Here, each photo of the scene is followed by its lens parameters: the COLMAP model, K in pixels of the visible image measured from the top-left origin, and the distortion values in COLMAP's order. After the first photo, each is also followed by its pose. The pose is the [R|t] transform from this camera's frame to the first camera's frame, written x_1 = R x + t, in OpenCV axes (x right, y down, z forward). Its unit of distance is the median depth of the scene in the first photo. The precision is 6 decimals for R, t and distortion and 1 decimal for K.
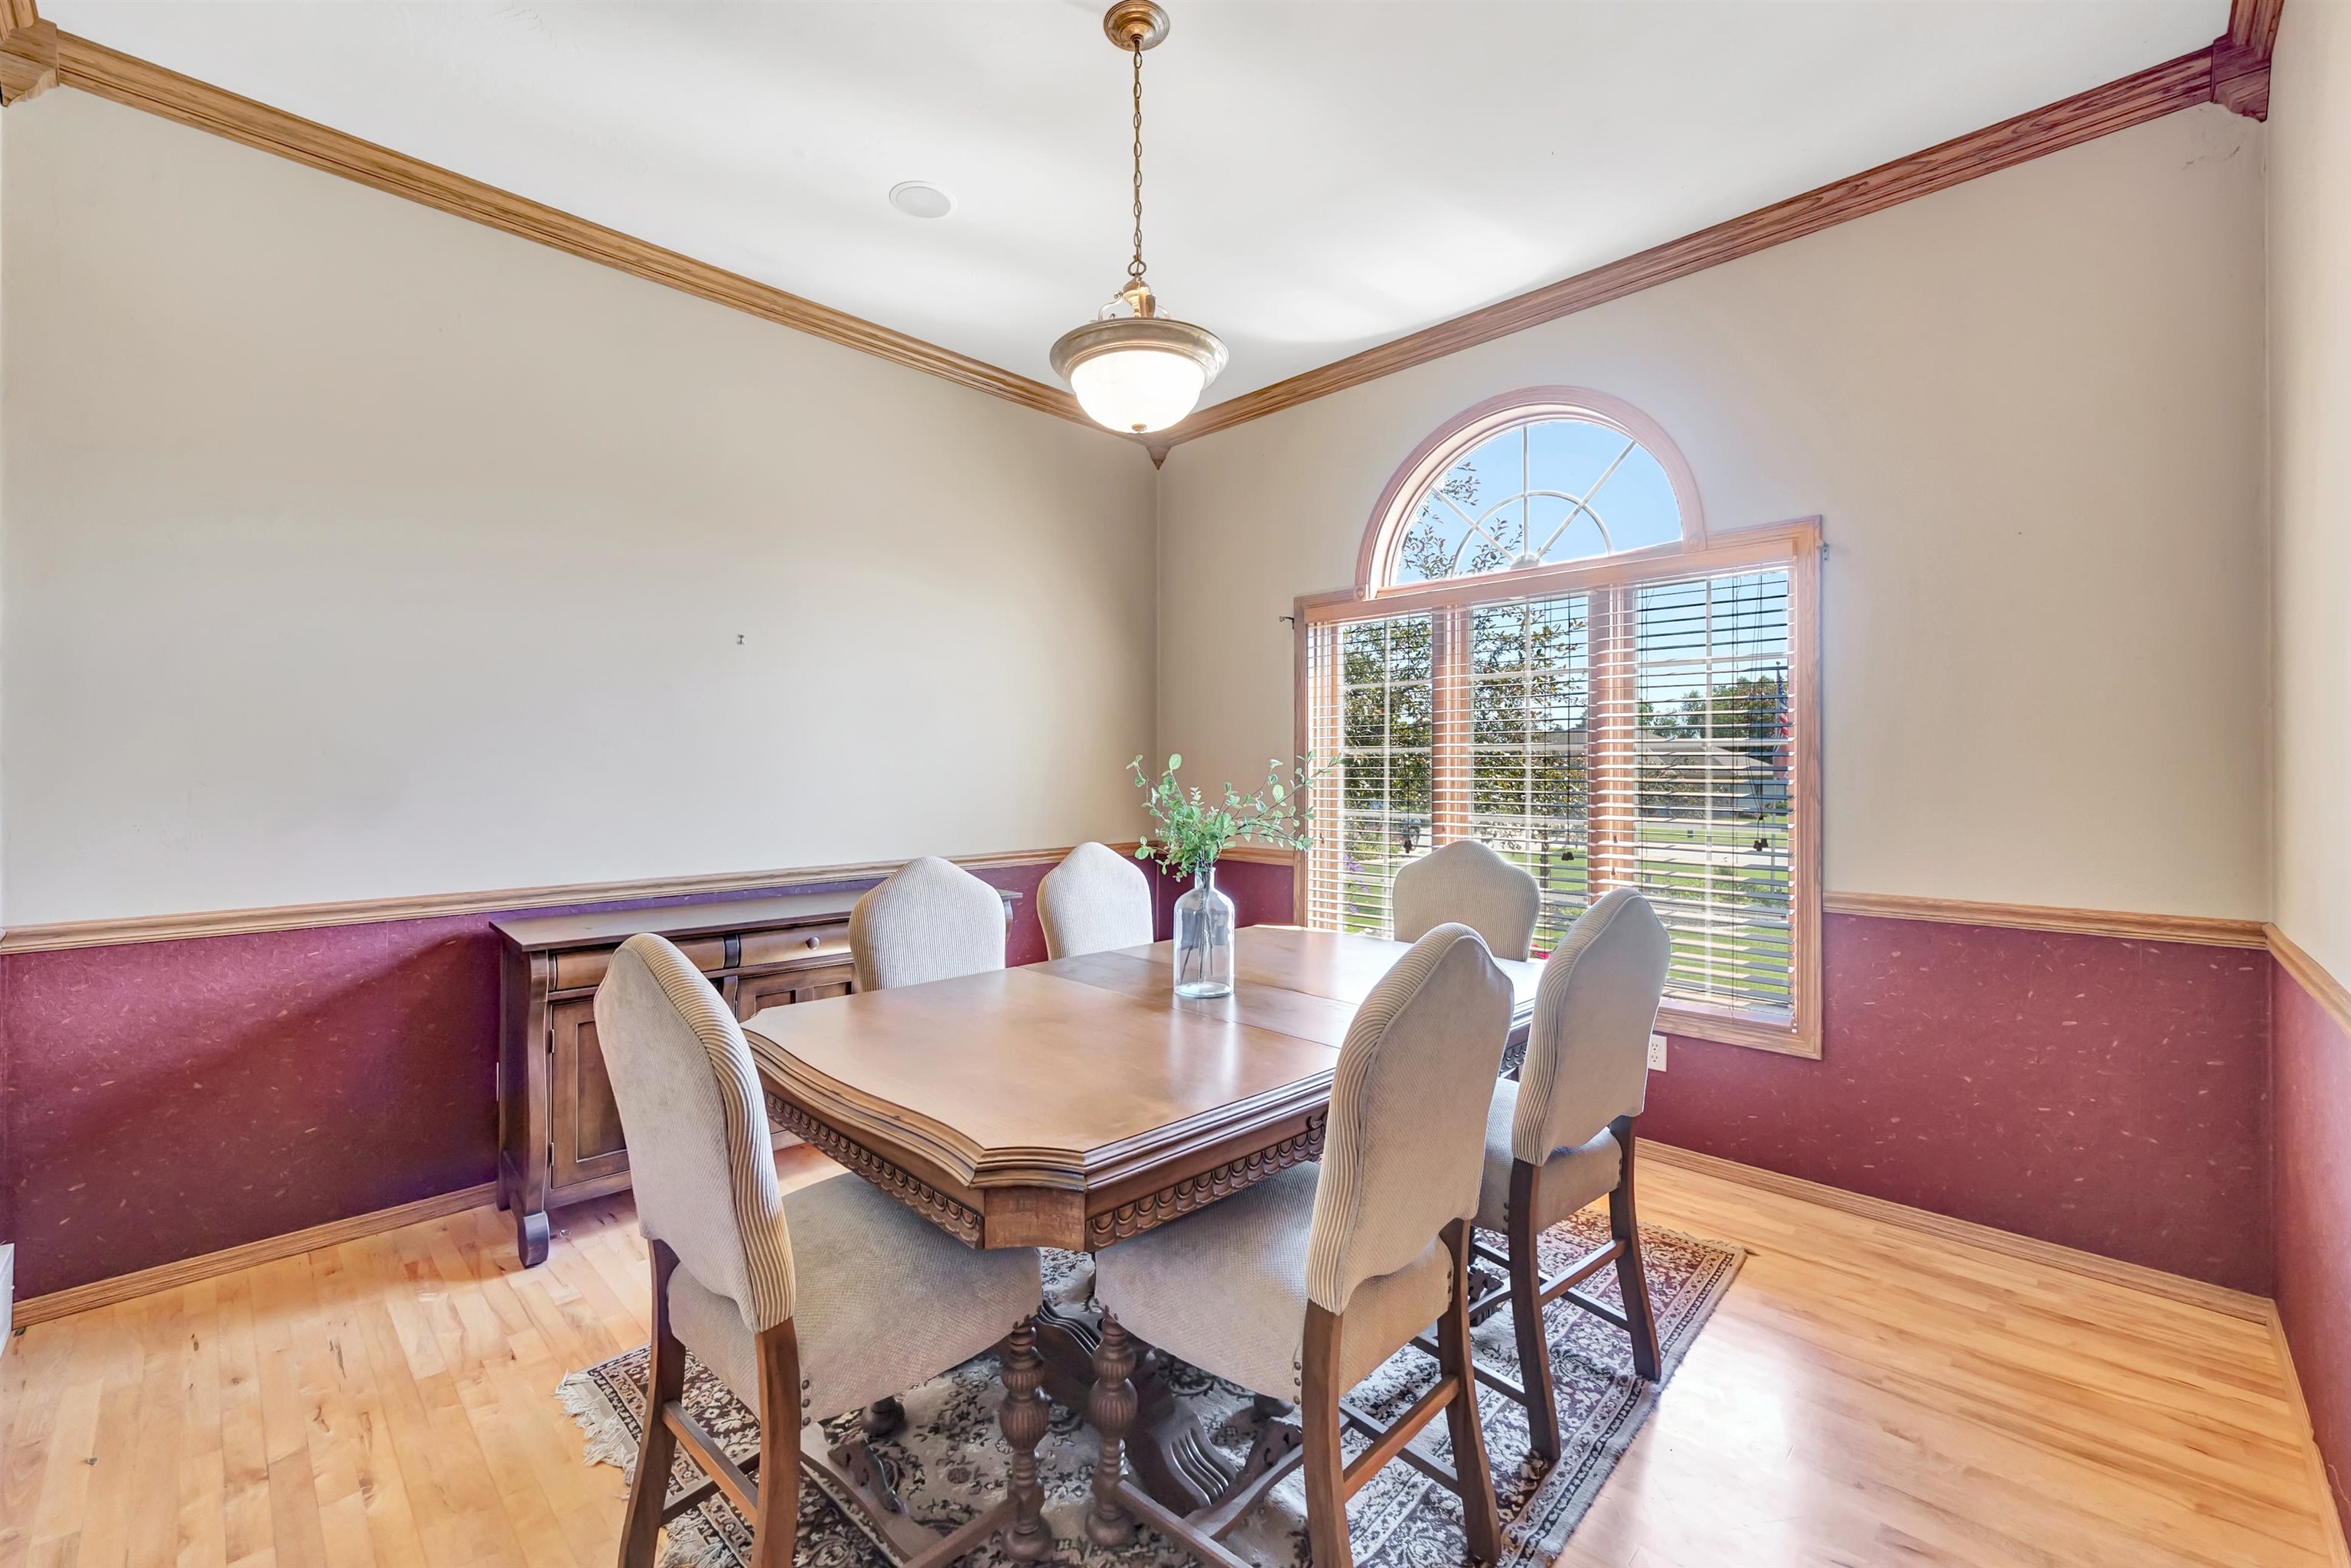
lens RADIAL K [[967.7, 0, 1175.5], [0, 967.7, 784.0], [0, 0, 1]] dist [-0.000149, 0.000169]
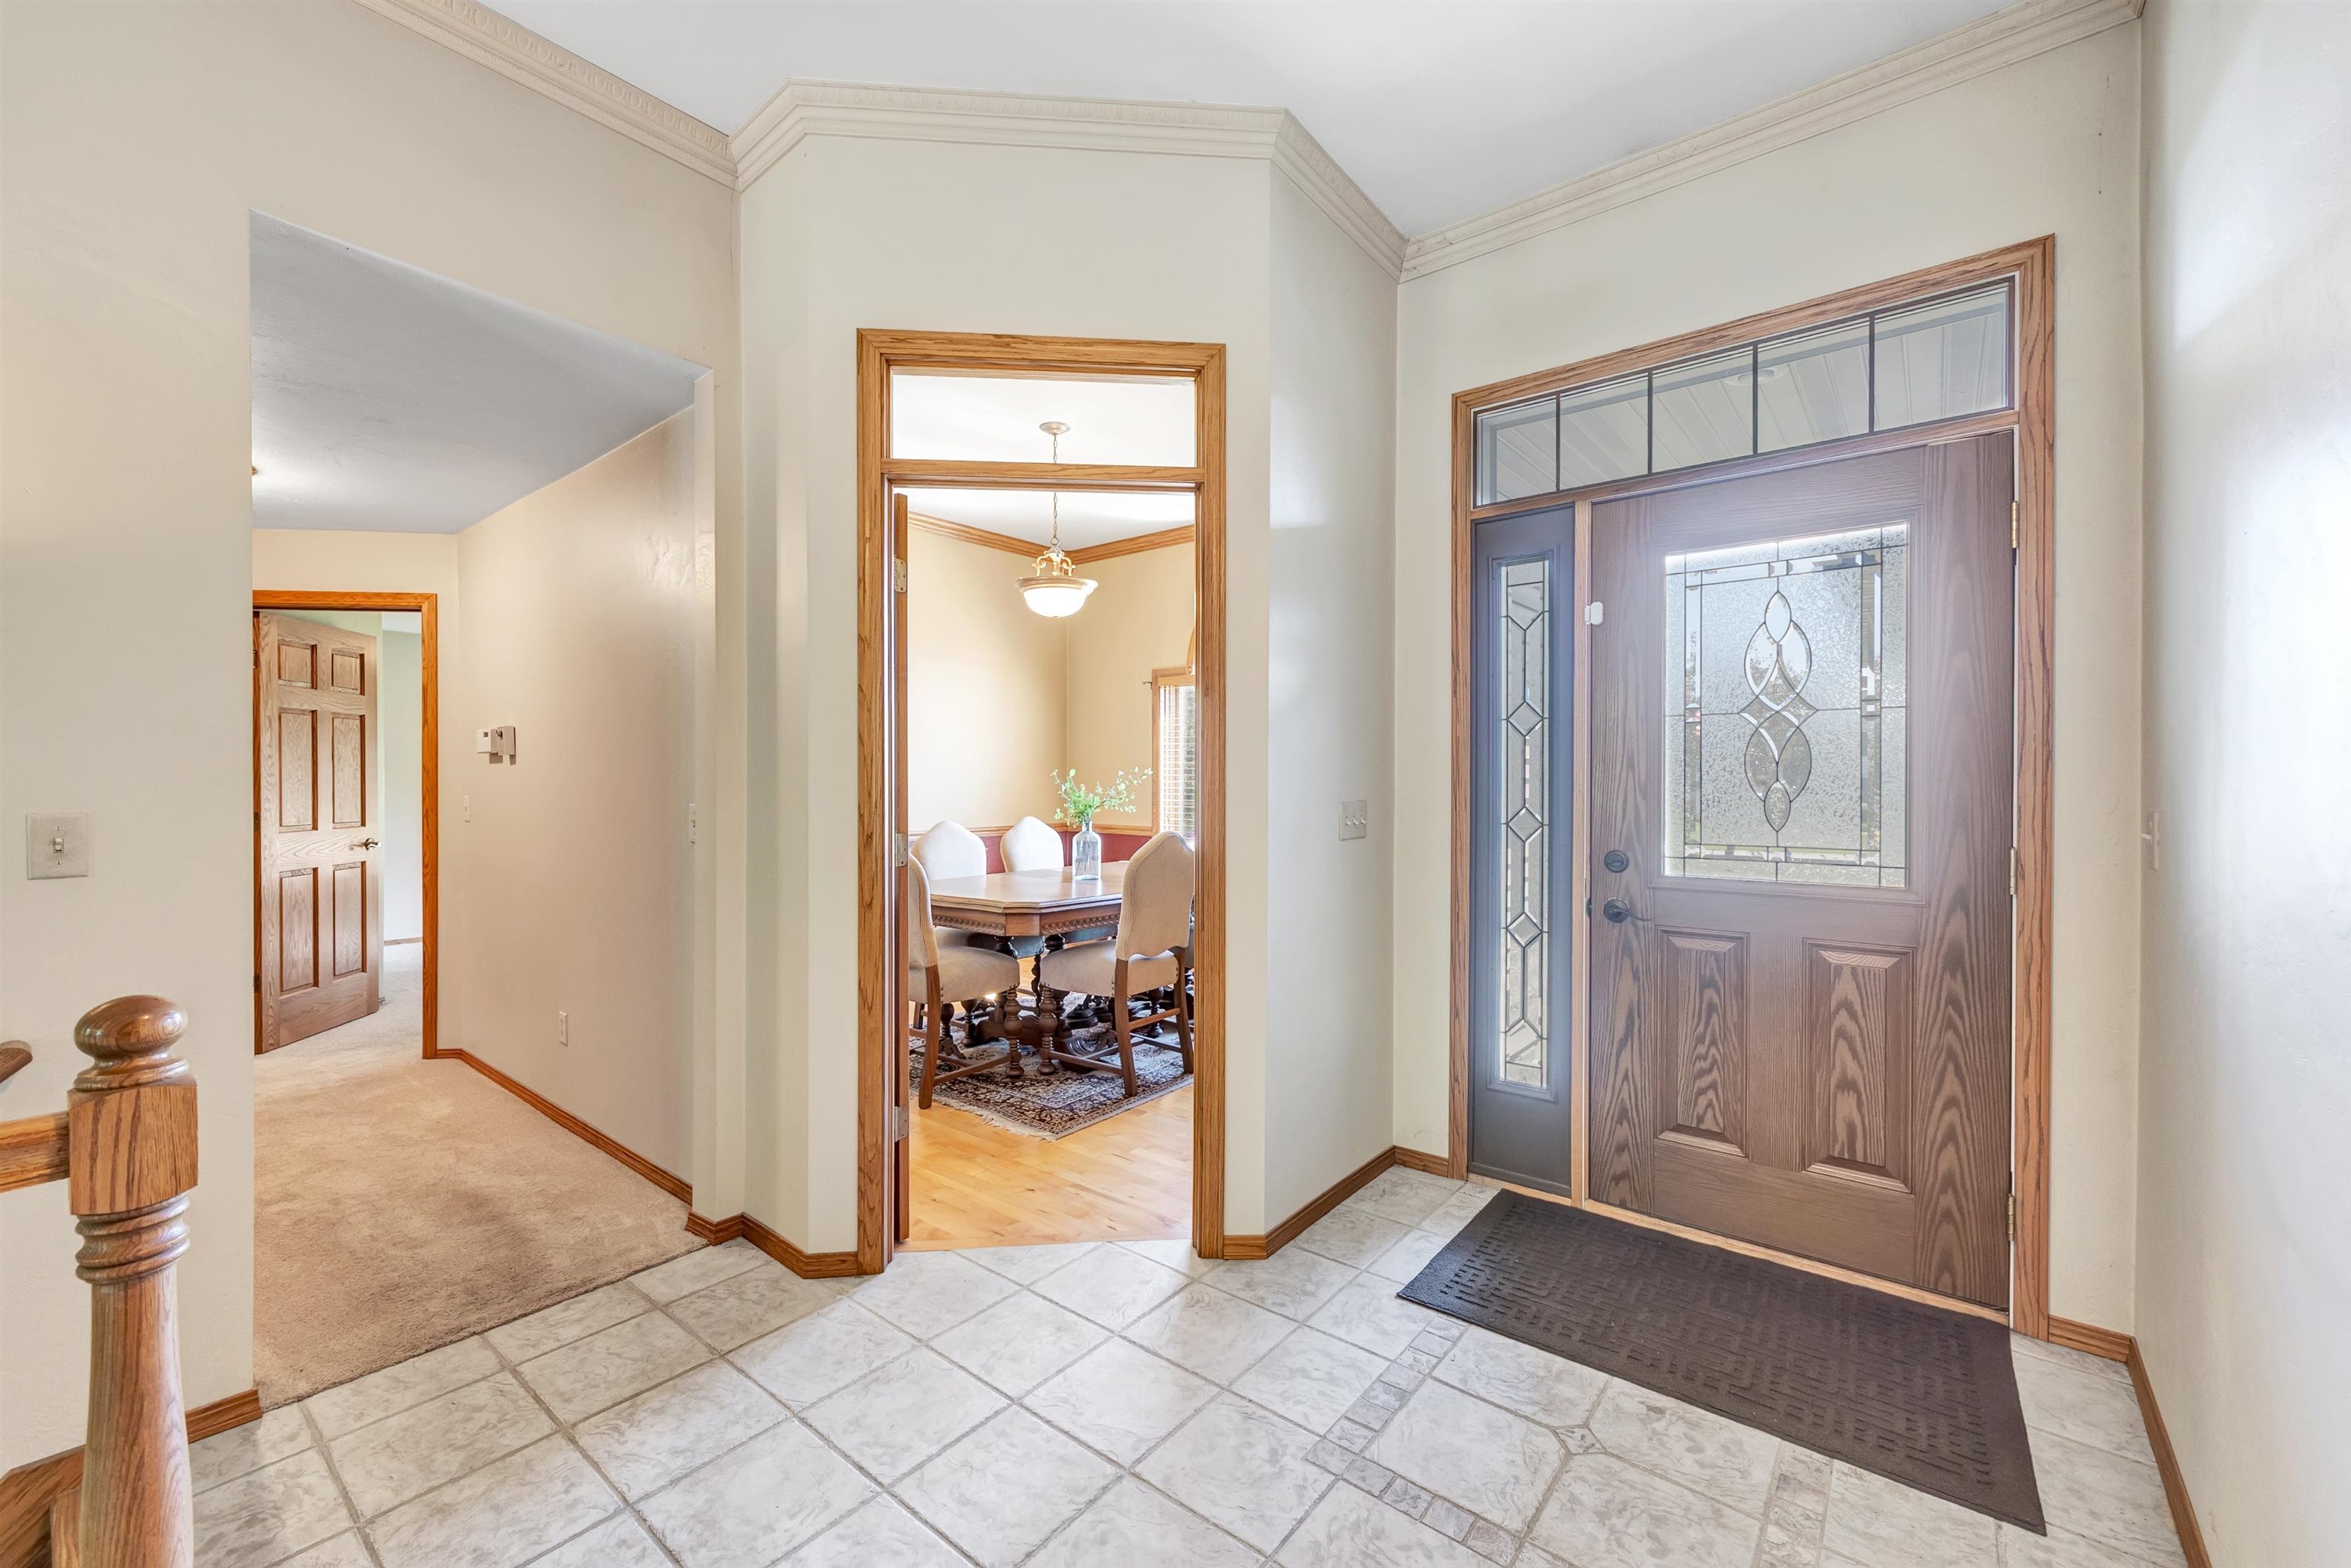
lens RADIAL K [[967.7, 0, 1175.5], [0, 967.7, 784.0], [0, 0, 1]] dist [-0.000149, 0.000169]
pose [[0.995278, -0.001542, 0.097049, 0.016818], [0.003056, 0.999876, -0.015452, 0.034375], [-0.097013, 0.015676, 0.995160, -1.100134]]
